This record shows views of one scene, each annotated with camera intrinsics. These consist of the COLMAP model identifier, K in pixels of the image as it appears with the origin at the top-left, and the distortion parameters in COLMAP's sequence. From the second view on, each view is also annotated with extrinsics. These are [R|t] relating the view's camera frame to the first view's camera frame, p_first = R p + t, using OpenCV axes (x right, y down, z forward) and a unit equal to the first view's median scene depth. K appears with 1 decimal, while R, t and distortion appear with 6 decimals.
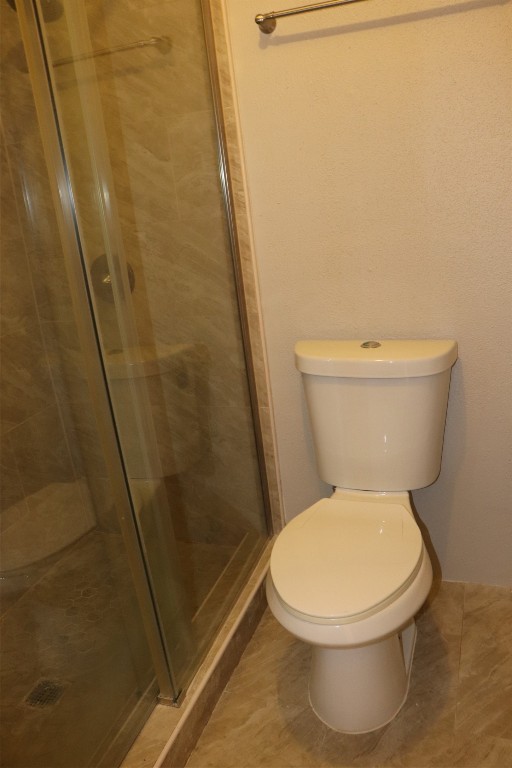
lens RADIAL K [[637.5, 0, 256.0], [0, 637.5, 384.0], [0, 0, 1]] dist [-0.171786, 0.158642]
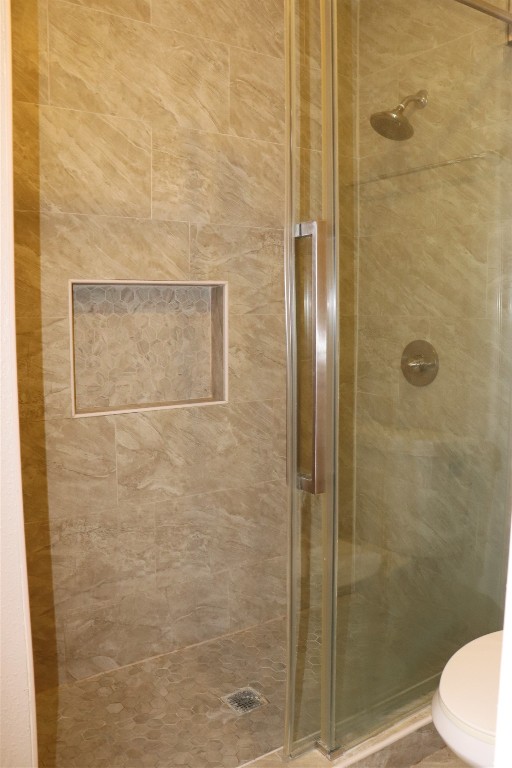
lens RADIAL K [[637.5, 0, 256.0], [0, 637.5, 384.0], [0, 0, 1]] dist [-0.171786, 0.158642]
pose [[0.790463, 0.176375, -0.586567, 0.216618], [-0.264074, 0.962204, -0.066544, 0.014212], [0.552660, 0.207498, 0.807162, -0.025526]]
